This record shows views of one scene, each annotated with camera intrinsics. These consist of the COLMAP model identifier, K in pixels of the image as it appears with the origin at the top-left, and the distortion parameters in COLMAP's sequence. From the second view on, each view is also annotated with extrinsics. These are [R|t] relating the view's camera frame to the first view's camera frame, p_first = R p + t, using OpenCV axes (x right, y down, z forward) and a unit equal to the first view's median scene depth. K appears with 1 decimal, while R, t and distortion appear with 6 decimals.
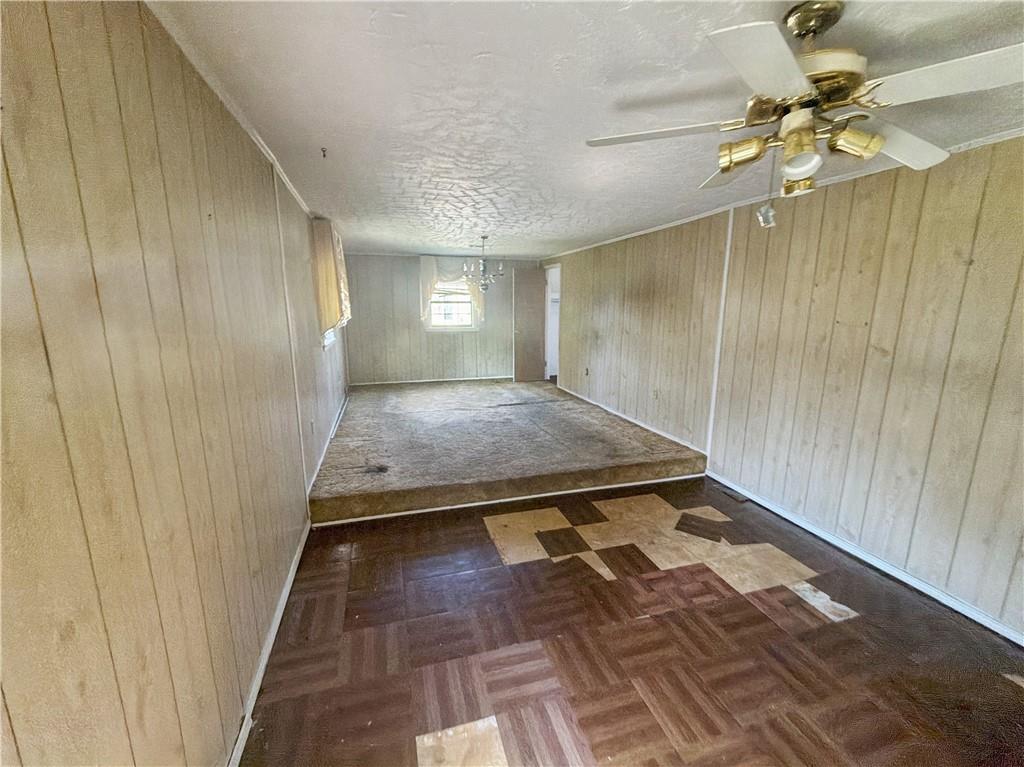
lens RADIAL K [[408.8, 0, 508.6], [0, 408.8, 383.6], [0, 0, 1]] dist [0.001426, 0.000256]
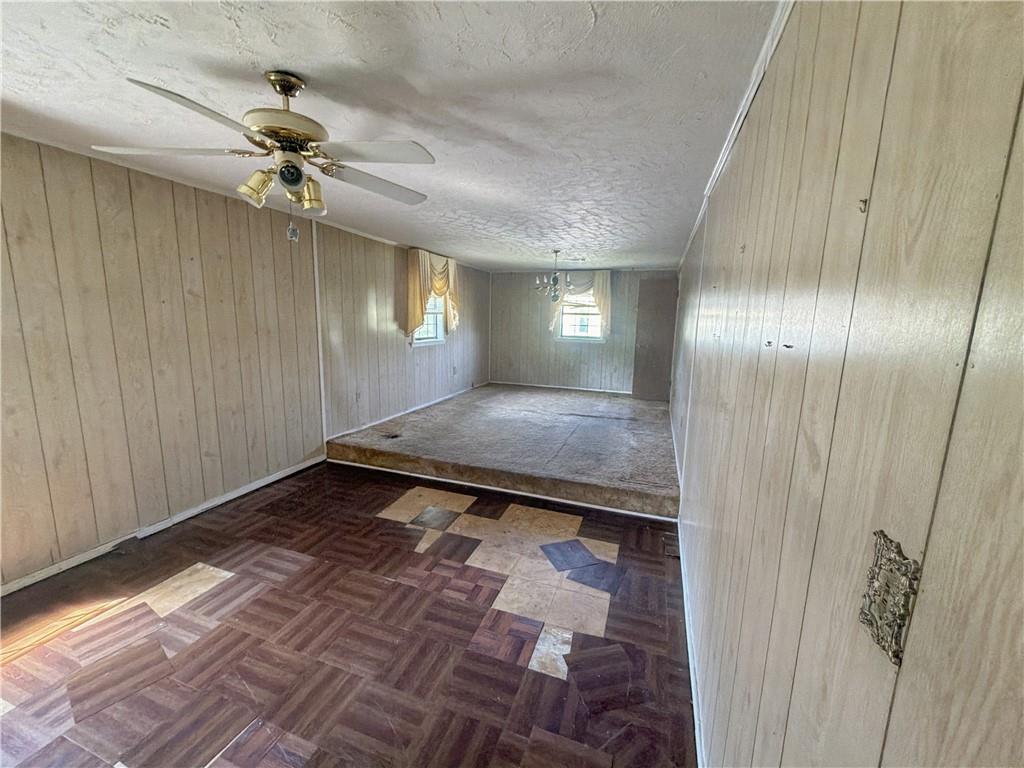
lens RADIAL K [[408.8, 0, 512.6], [0, 408.8, 385.0], [0, 0, 1]] dist [0.001426, 0.000256]
pose [[0.812481, 0.112263, -0.572077, 0.765775], [-0.130968, 0.991350, 0.008535, -0.014648], [0.568087, 0.067989, 0.820156, 0.140133]]
